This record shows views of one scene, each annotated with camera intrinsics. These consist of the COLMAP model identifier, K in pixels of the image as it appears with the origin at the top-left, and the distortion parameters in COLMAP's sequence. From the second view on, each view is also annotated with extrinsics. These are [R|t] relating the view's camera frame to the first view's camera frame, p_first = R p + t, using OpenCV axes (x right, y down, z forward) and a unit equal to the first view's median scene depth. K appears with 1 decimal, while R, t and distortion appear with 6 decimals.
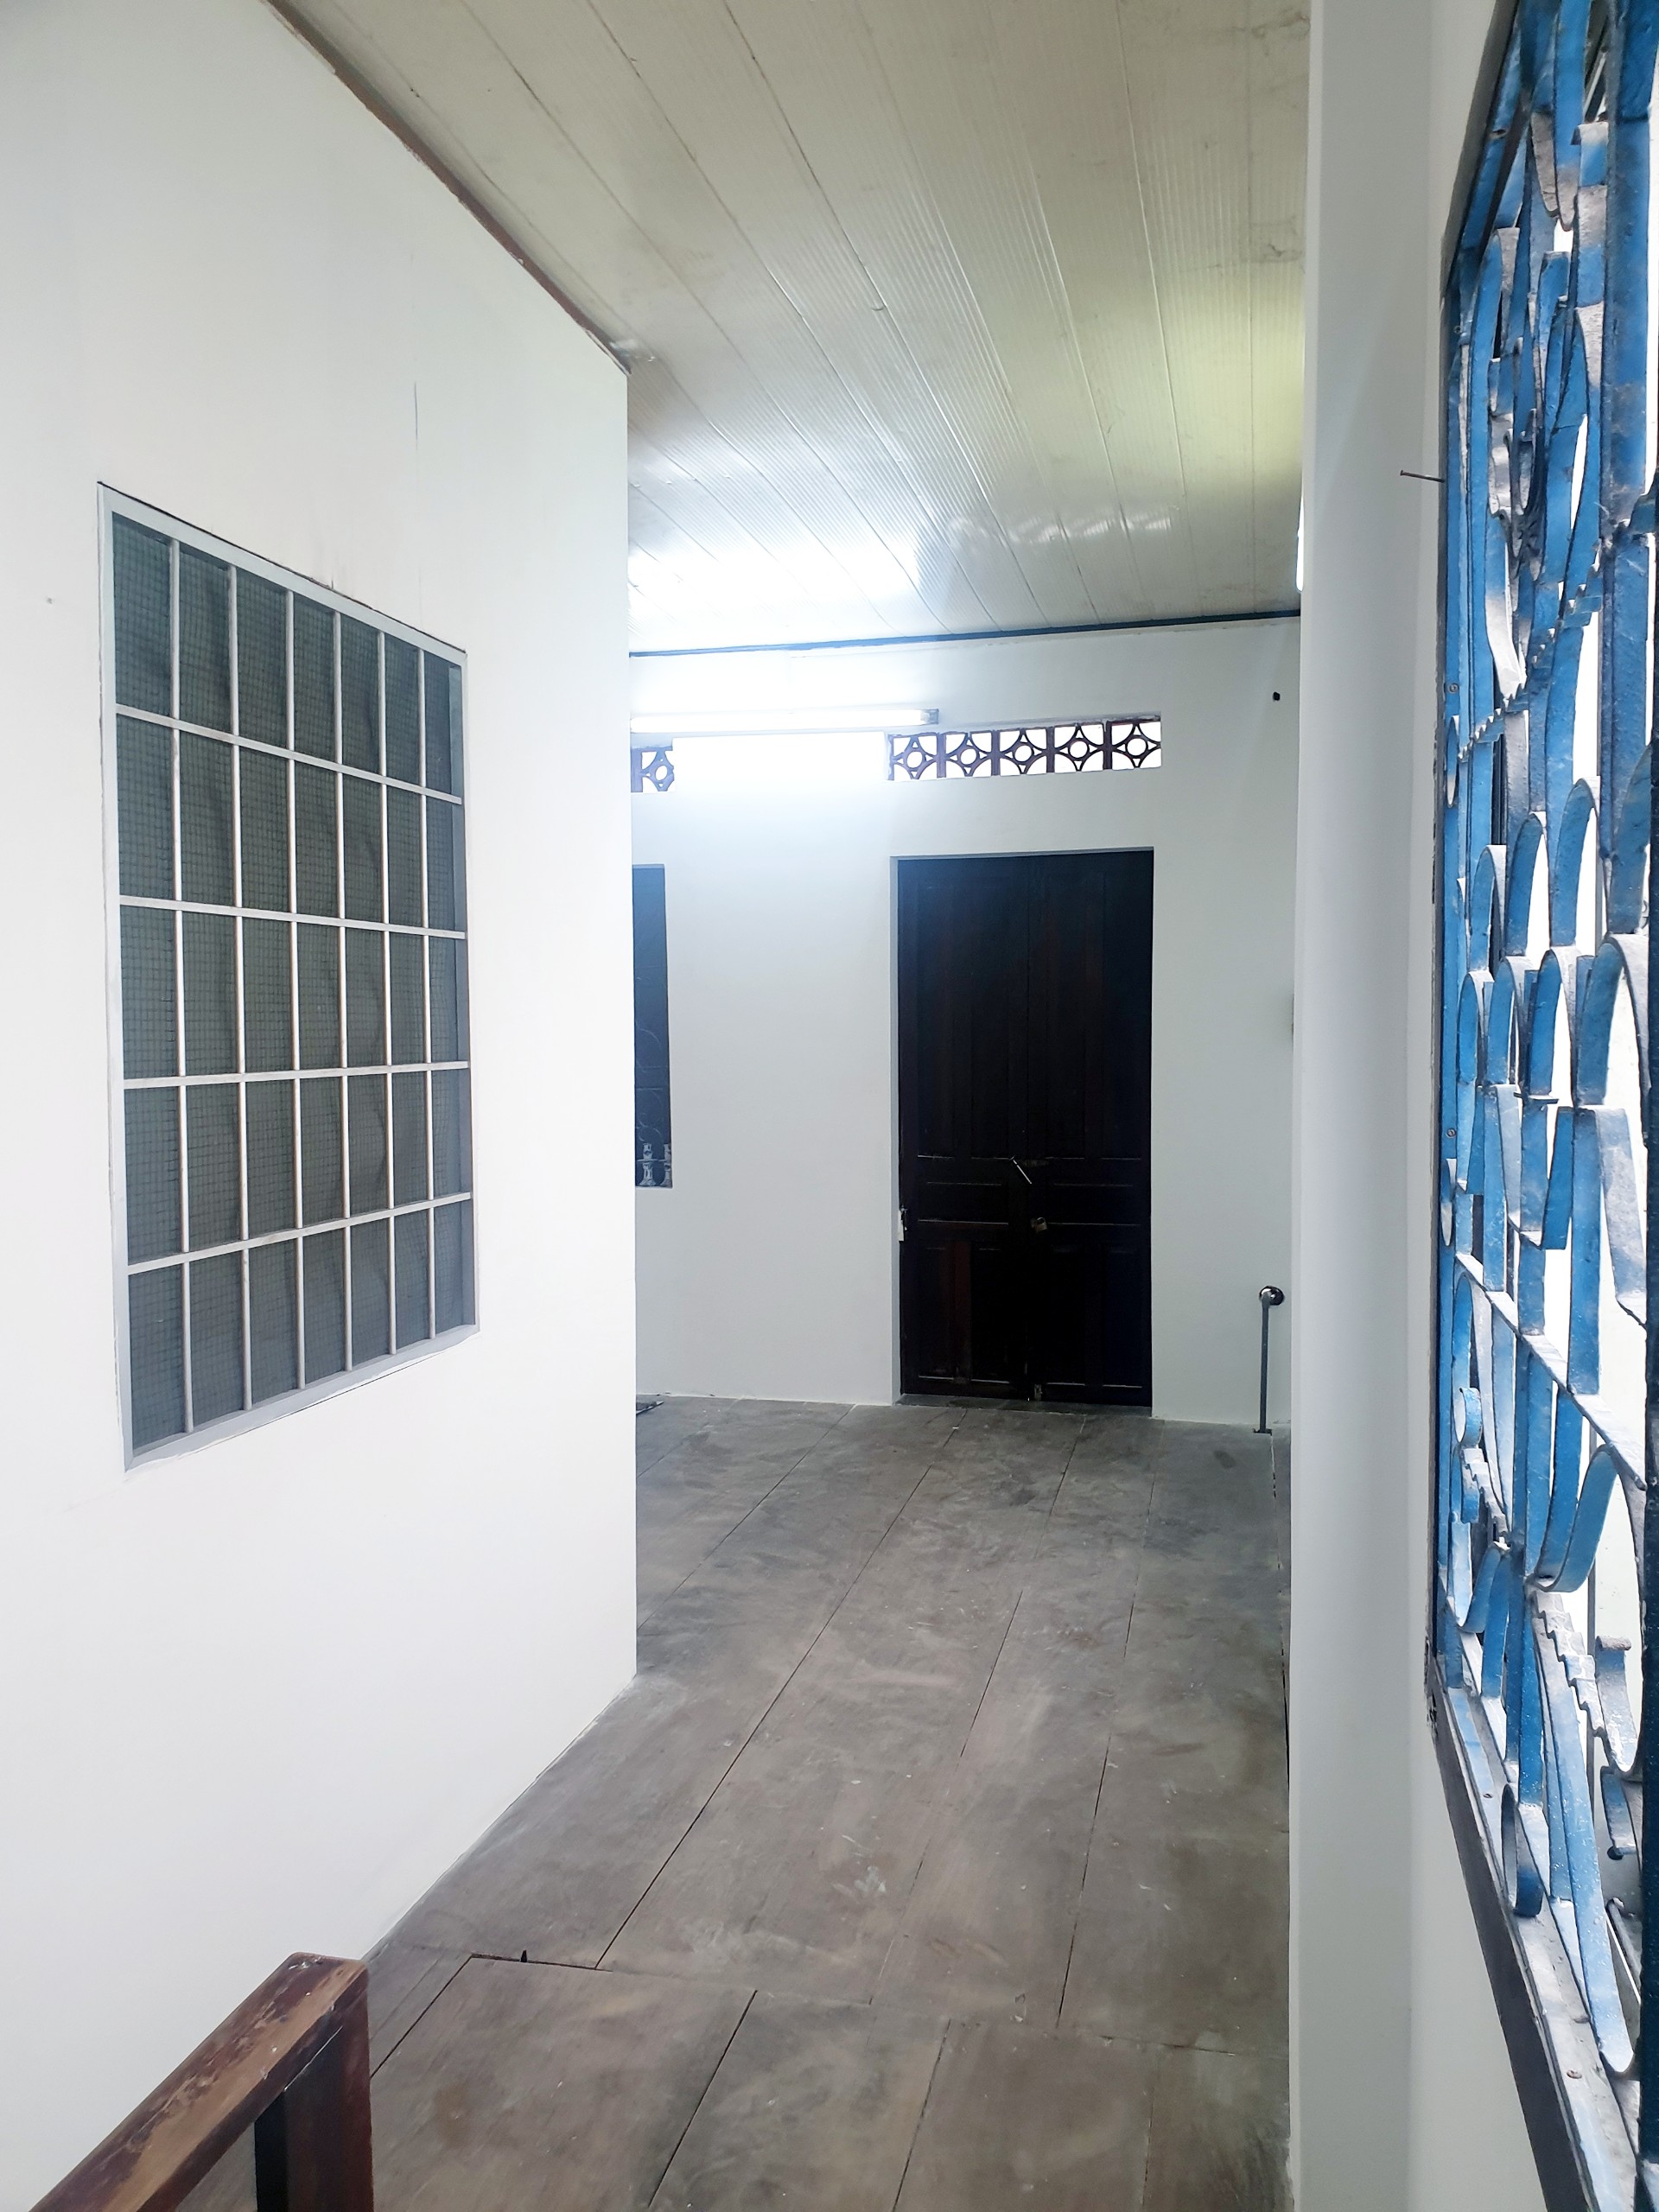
lens RADIAL K [[1753.7, 0, 829.6], [0, 1753.7, 1106.5], [0, 0, 1]] dist [0.010394, -0.010613]
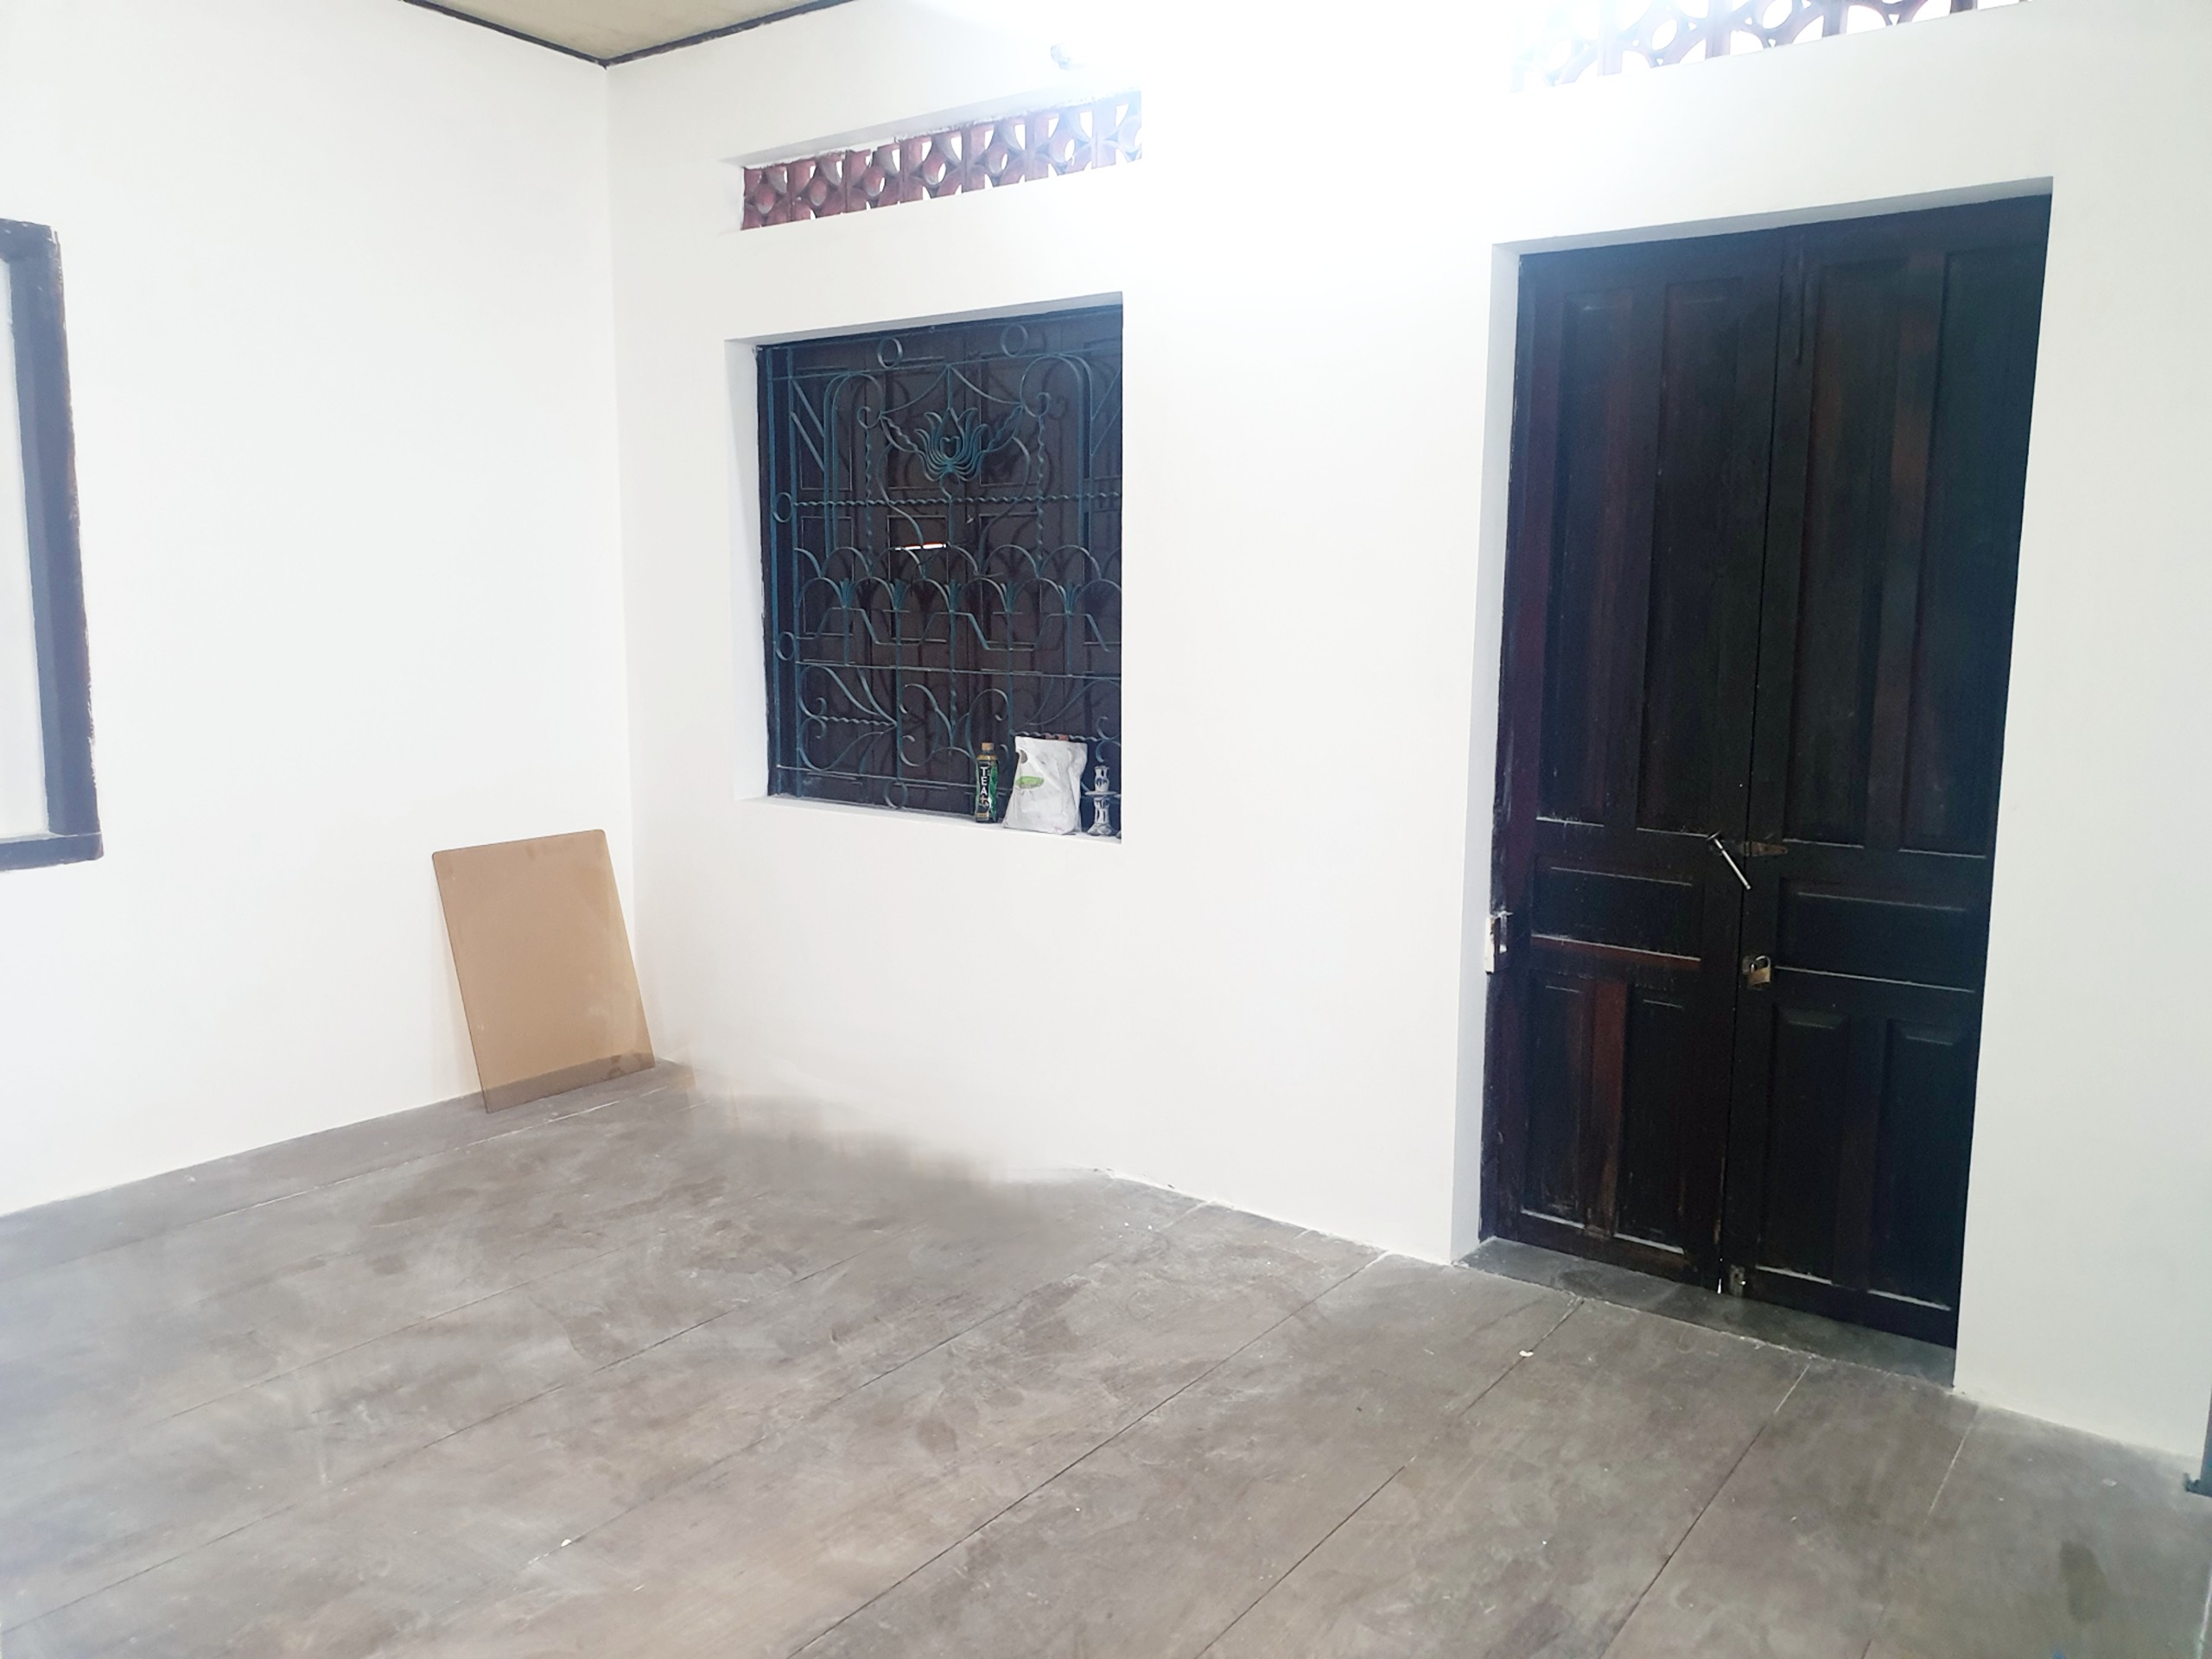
lens RADIAL K [[1753.7, 0, 1106.9], [0, 1753.7, 832.9], [0, 0, 1]] dist [0.010394, -0.010613]
pose [[0.925831, 0.068353, -0.371706, 0.146274], [-0.035265, 0.994842, 0.095106, -0.016620], [0.376289, -0.074943, 0.923466, 0.503968]]
